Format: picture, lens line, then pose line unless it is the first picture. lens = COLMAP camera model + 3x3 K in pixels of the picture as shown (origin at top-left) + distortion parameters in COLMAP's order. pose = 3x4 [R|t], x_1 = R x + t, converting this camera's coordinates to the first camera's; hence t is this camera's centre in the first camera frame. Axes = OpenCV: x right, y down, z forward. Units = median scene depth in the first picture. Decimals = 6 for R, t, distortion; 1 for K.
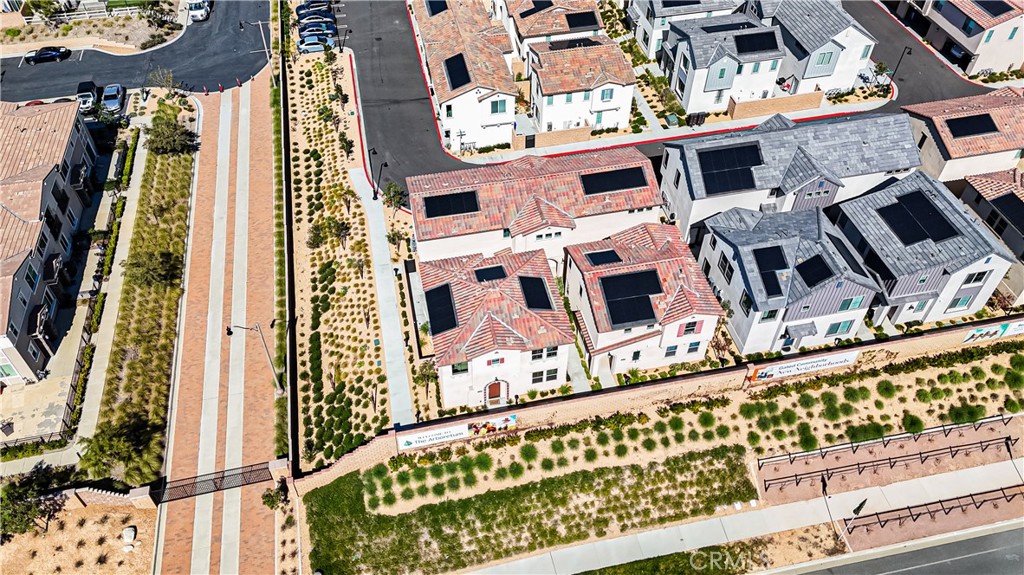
lens RADIAL K [[768.5, 0, 510.3], [0, 768.5, 253.9], [0, 0, 1]] dist [0.057903, -0.054392]
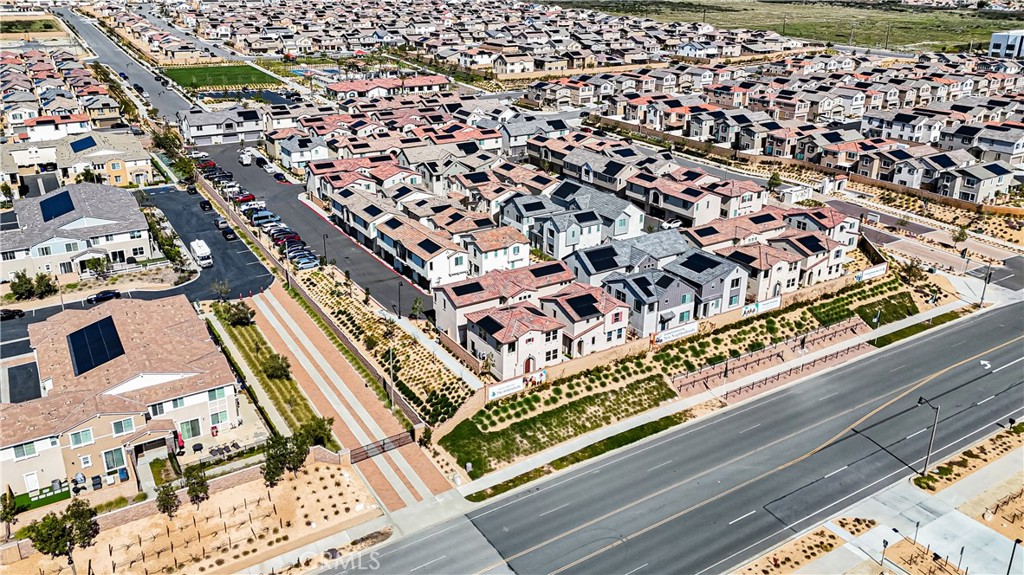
lens RADIAL K [[768.5, 0, 510.3], [0, 768.5, 253.9], [0, 0, 1]] dist [0.057903, -0.054392]
pose [[0.939745, -0.116598, 0.321380, -0.590452], [0.241528, 0.891733, -0.382723, 0.608824], [-0.241960, 0.437284, 0.866163, -0.621507]]
